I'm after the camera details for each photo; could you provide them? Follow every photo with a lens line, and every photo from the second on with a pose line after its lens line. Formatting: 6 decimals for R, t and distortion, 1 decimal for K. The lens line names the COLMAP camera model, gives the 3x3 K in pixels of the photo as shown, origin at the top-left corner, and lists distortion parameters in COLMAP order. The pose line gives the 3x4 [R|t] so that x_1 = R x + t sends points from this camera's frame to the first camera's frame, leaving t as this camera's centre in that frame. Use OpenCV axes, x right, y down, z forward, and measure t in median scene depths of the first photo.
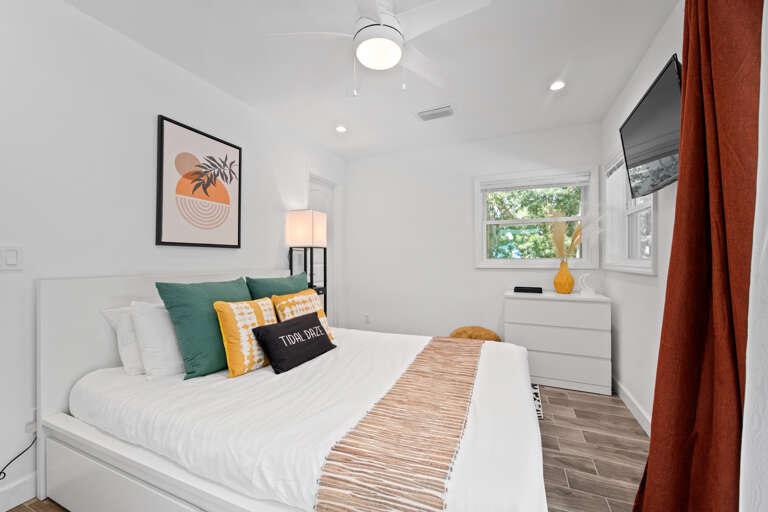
lens RADIAL K [[302.7, 0, 385.8], [0, 302.7, 260.0], [0, 0, 1]] dist [-0.003407, -0.001875]
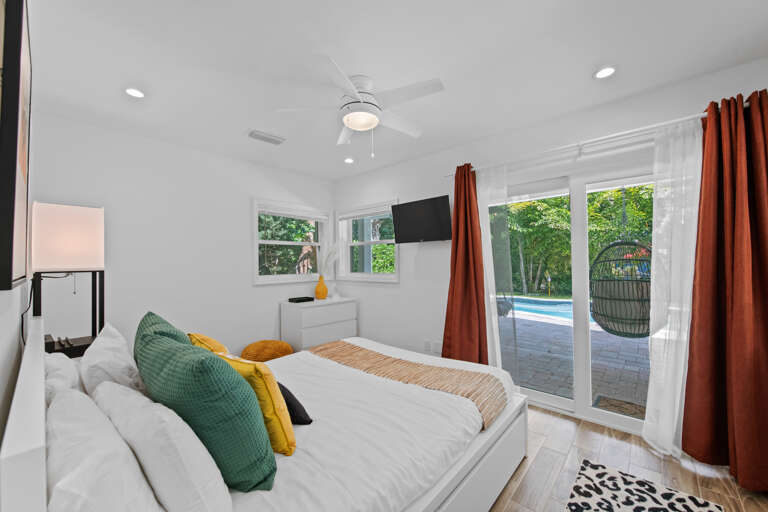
lens RADIAL K [[302.7, 0, 386.4], [0, 302.7, 257.0], [0, 0, 1]] dist [-0.003407, -0.001875]
pose [[0.295863, 0.014867, 0.955115, -0.815587], [0.011433, 0.999752, -0.019103, -0.065800], [-0.955162, 0.016571, 0.295620, 0.373936]]
